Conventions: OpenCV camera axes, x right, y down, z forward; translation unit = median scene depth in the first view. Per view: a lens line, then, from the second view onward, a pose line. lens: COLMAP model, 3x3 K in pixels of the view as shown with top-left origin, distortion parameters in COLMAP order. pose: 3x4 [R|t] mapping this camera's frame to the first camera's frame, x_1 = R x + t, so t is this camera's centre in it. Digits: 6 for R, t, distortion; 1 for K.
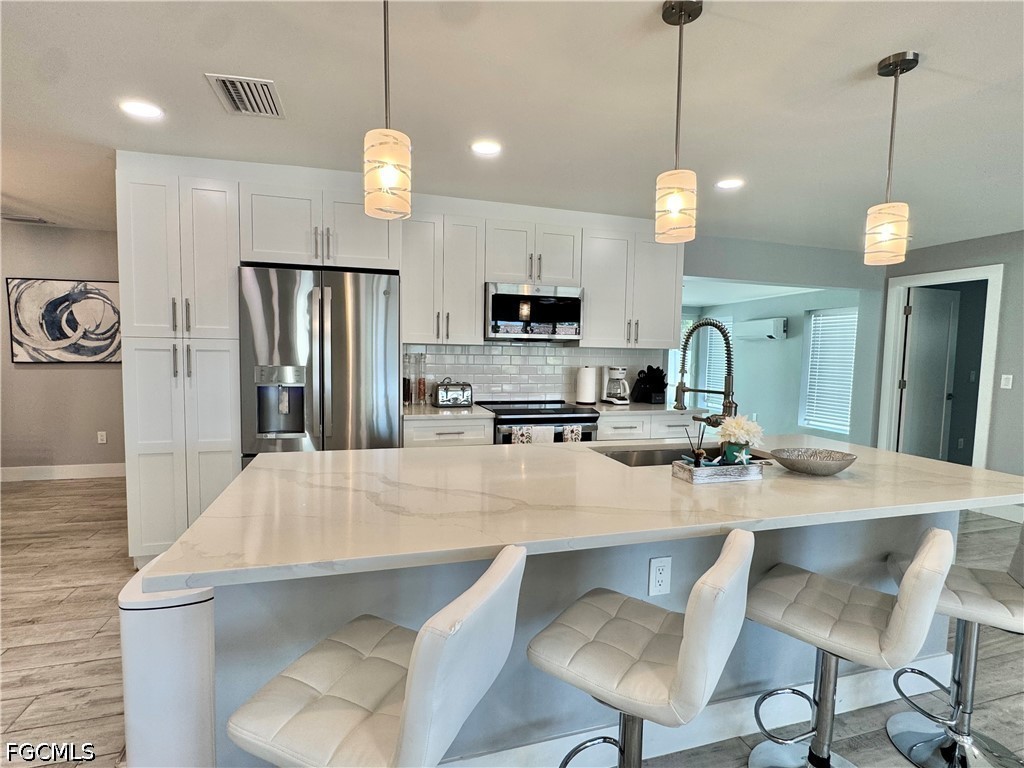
lens RADIAL K [[503.9, 0, 509.5], [0, 503.9, 385.9], [0, 0, 1]] dist [-0.003588, 0.000061]
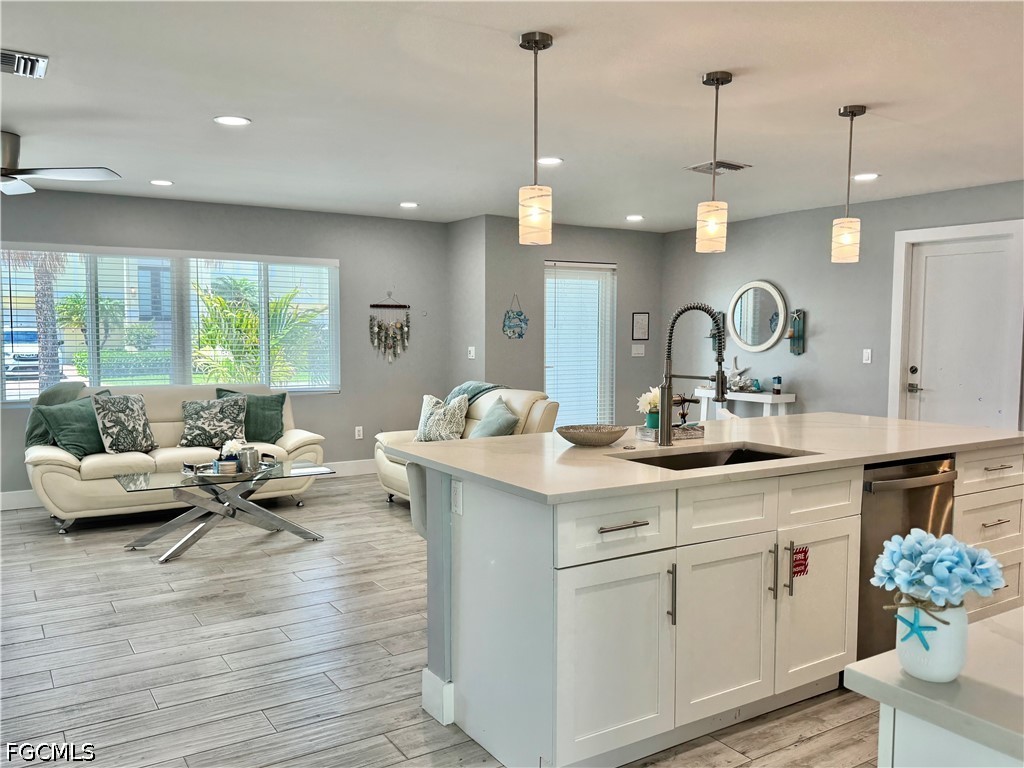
lens RADIAL K [[819.1, 0, 512.0], [0, 819.1, 384.0], [0, 0, 1]] dist [0.146411, -0.291736]
pose [[-0.960860, -0.005018, -0.276990, 0.626538], [-0.042636, 0.990603, 0.129956, -0.090467], [0.273735, 0.136679, -0.952044, 1.304073]]
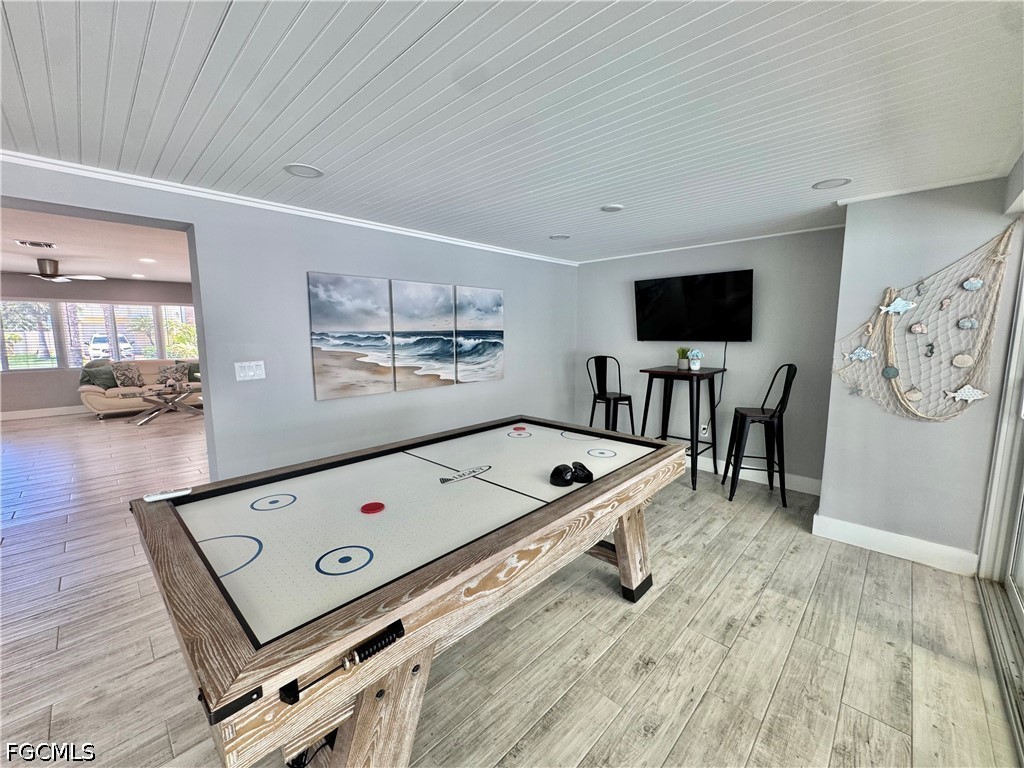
lens RADIAL K [[410.3, 0, 510.8], [0, 410.3, 385.0], [0, 0, 1]] dist [-0.003260, 0.000305]
pose [[-0.872921, 0.046436, -0.485647, 0.261988], [-0.048433, 0.982294, 0.180979, -0.165729], [0.485452, 0.181502, -0.855215, 2.113341]]
